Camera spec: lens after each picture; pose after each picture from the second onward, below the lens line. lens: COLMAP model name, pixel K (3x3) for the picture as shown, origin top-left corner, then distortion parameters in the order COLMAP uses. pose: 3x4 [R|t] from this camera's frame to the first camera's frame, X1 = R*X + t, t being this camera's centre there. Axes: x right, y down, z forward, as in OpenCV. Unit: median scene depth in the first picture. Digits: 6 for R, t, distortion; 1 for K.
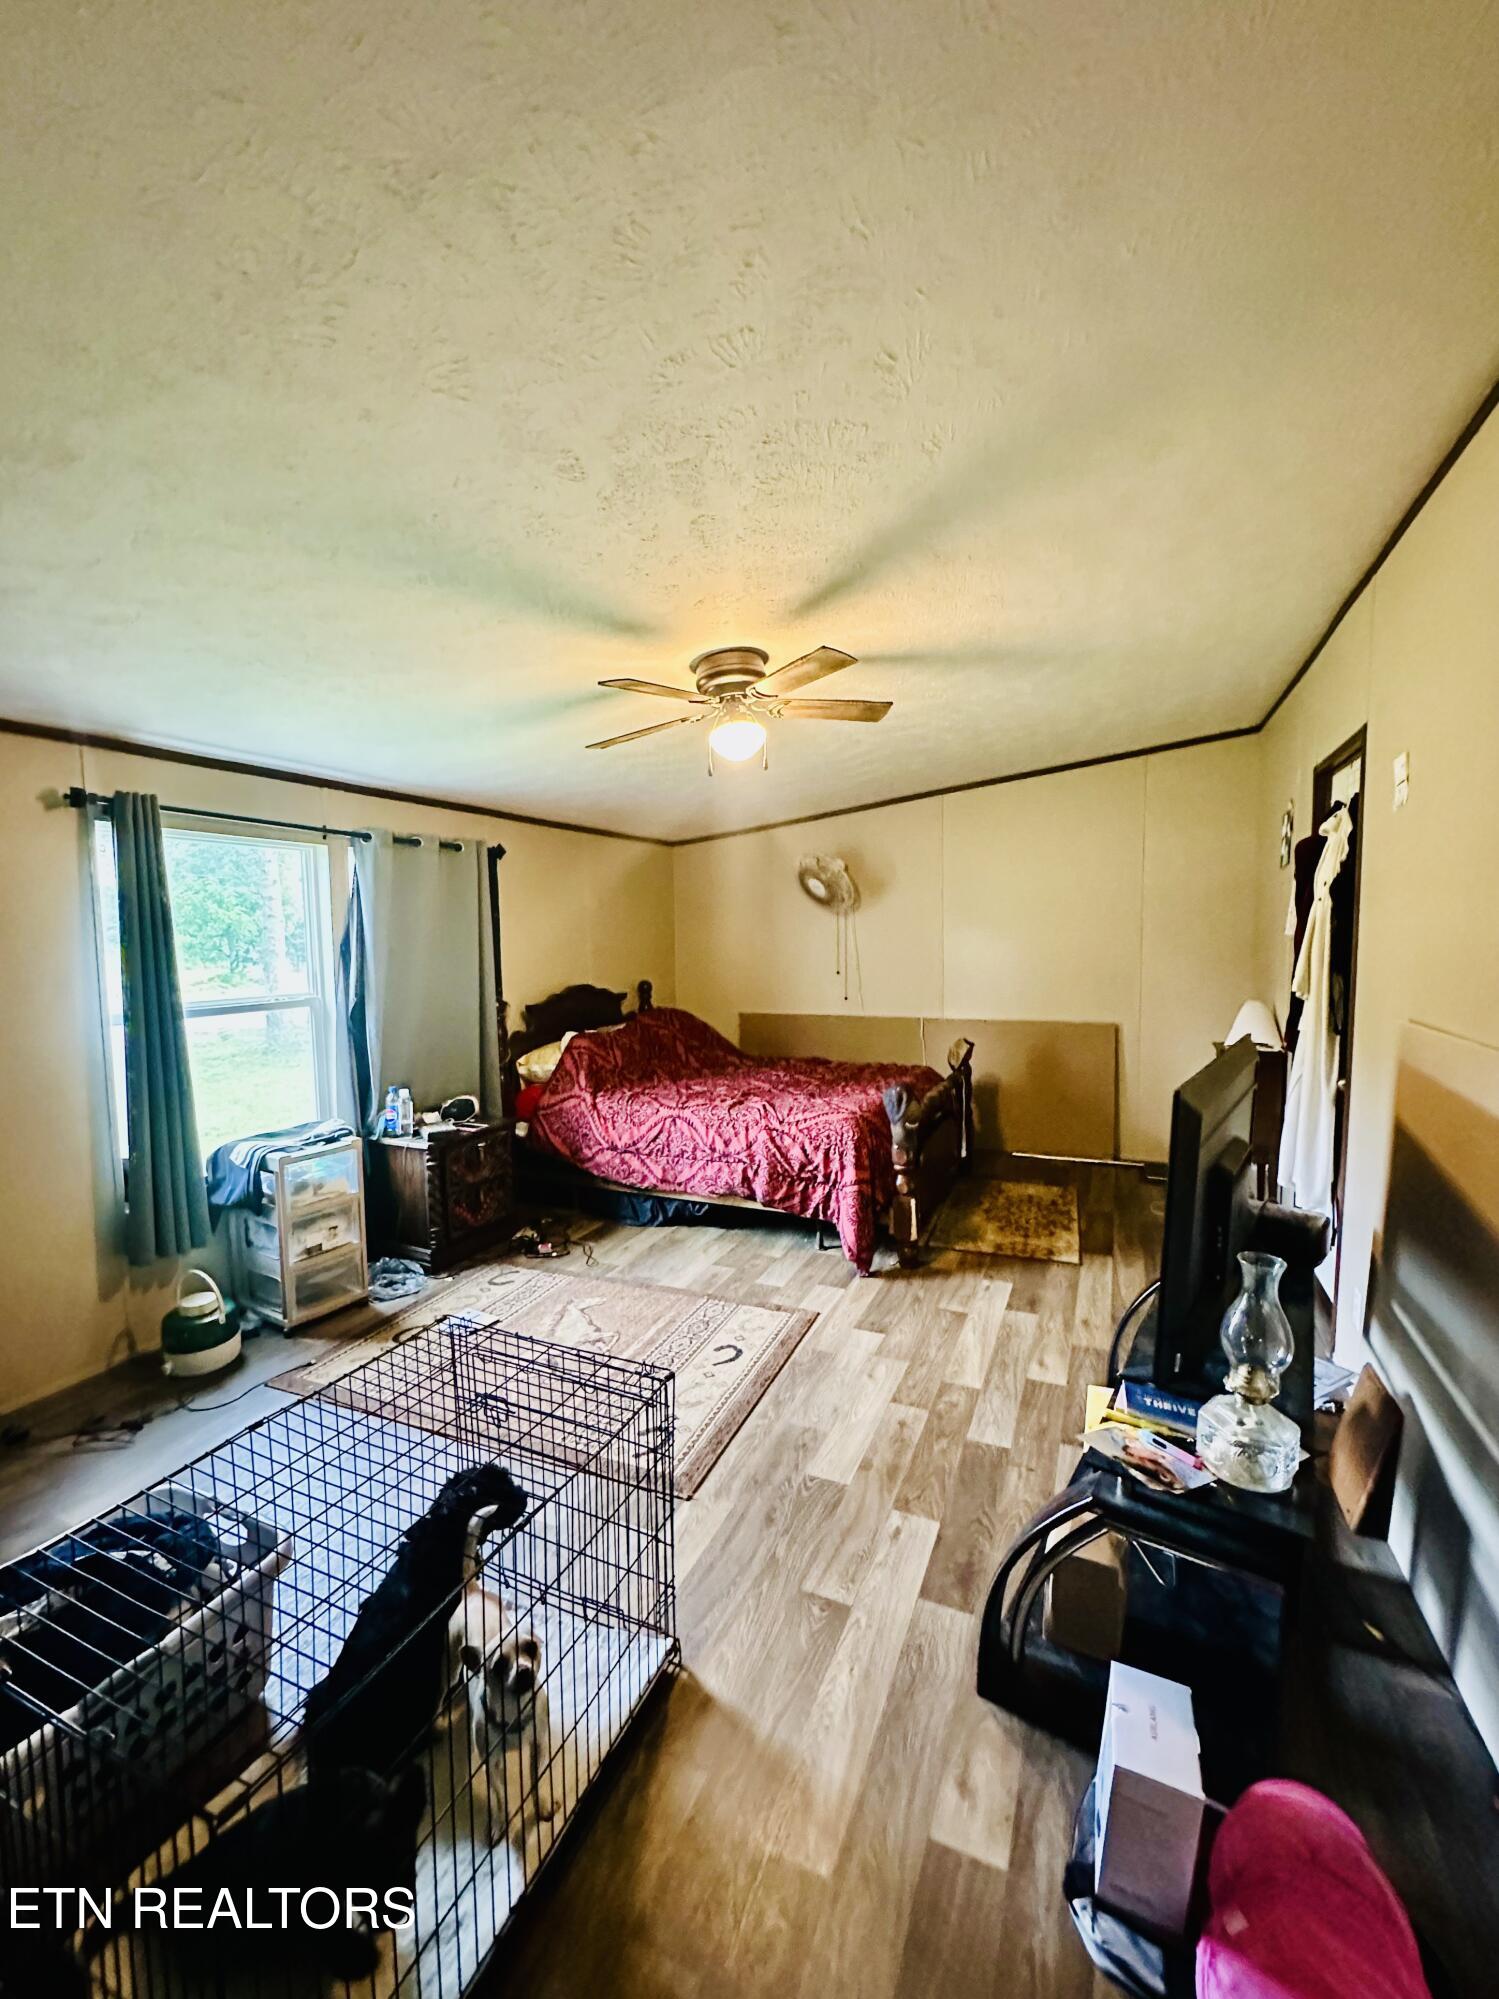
lens RADIAL K [[802.8, 0, 758.0], [0, 802.8, 998.1], [0, 0, 1]] dist [-0.002119, 0.000217]
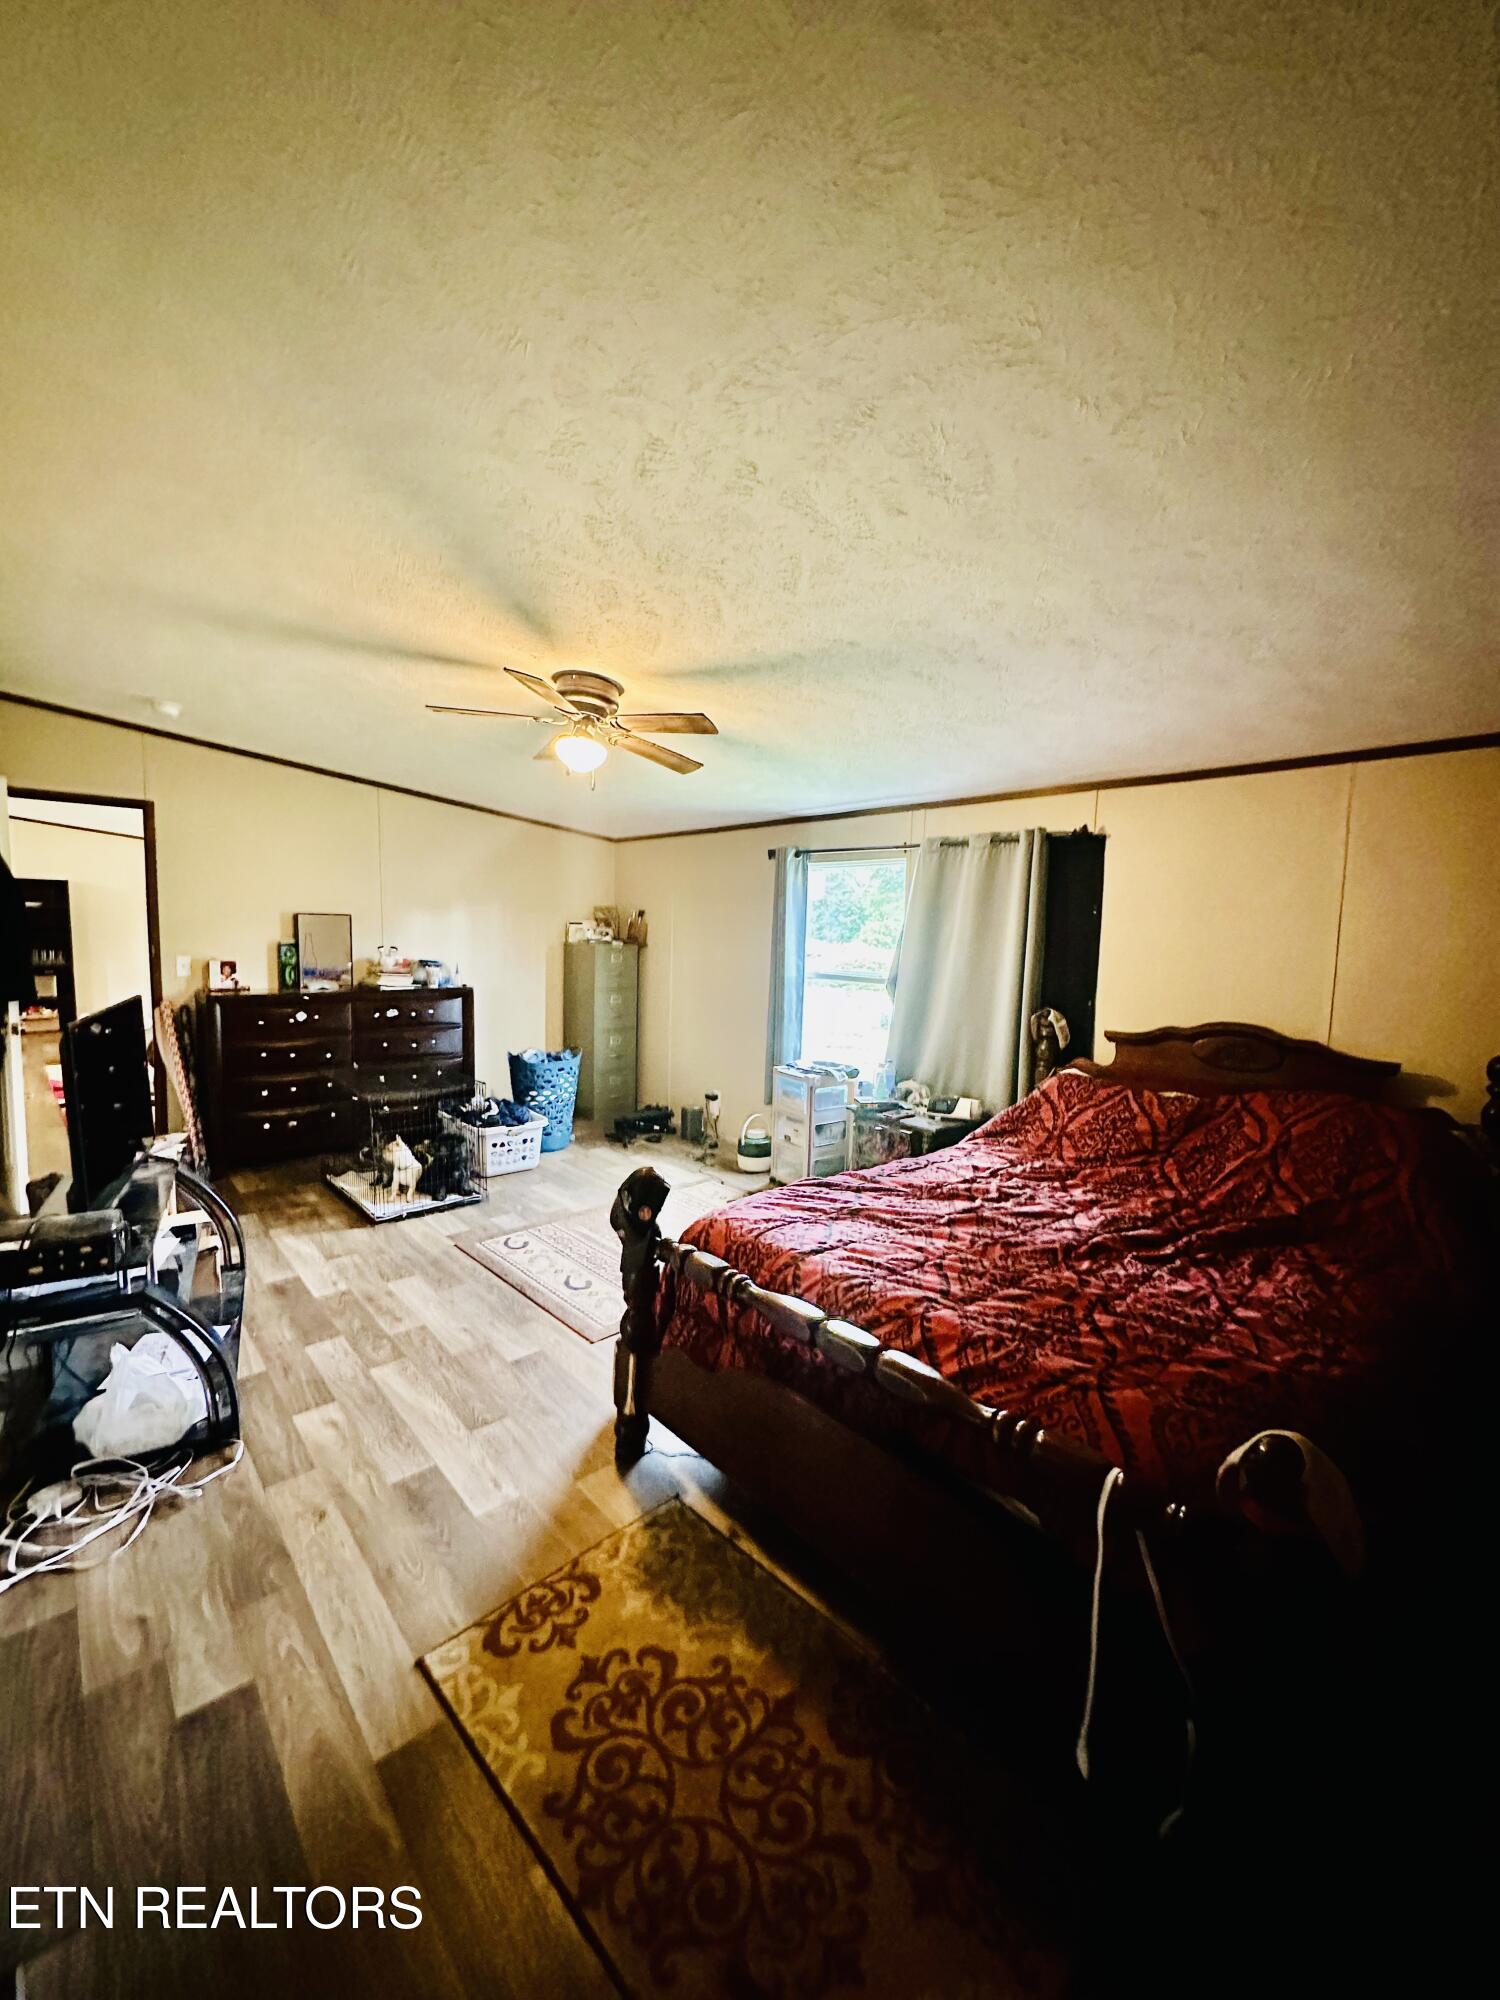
lens RADIAL K [[801.6, 0, 750.0], [0, 801.6, 1000.0], [0, 0, 1]] dist [-0.001538, 0.000777]
pose [[-0.413010, 0.075980, -0.907552, 0.975383], [-0.090750, 0.988121, 0.124024, -0.146407], [0.906194, 0.133583, -0.401208, 1.806804]]
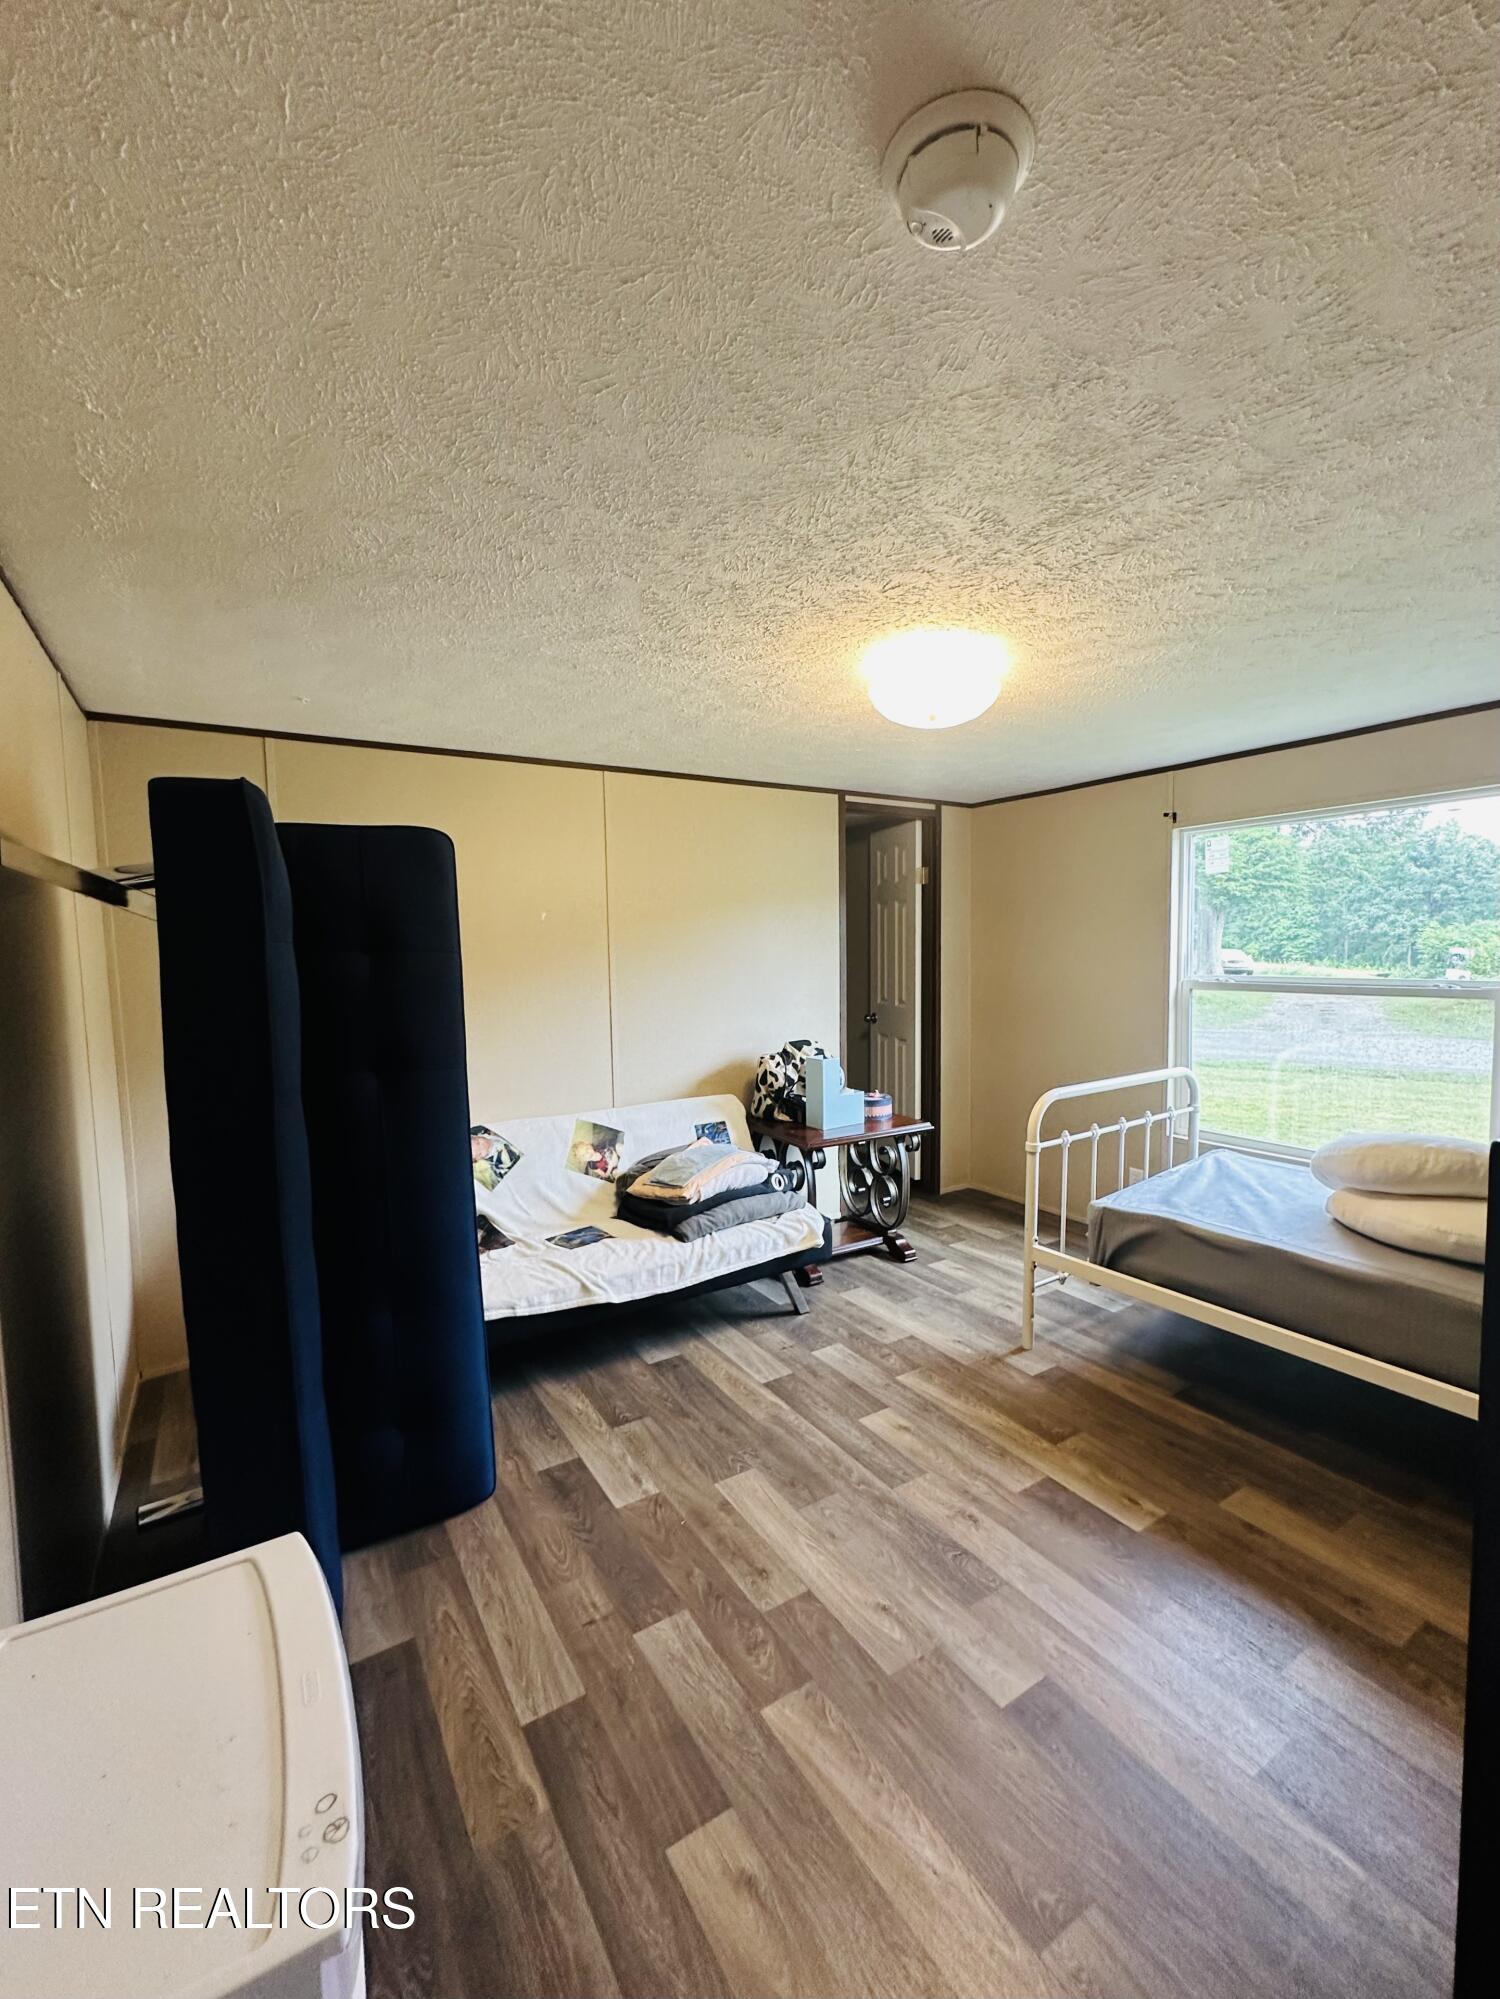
lens RADIAL K [[802.8, 0, 758.5], [0, 802.8, 998.1], [0, 0, 1]] dist [-0.002119, 0.000217]
pose [[-0.531875, 0.086209, -0.842423, 0.729244], [-0.042757, 0.990802, 0.128389, -0.100498], [0.845743, 0.104306, -0.523297, 1.261048]]
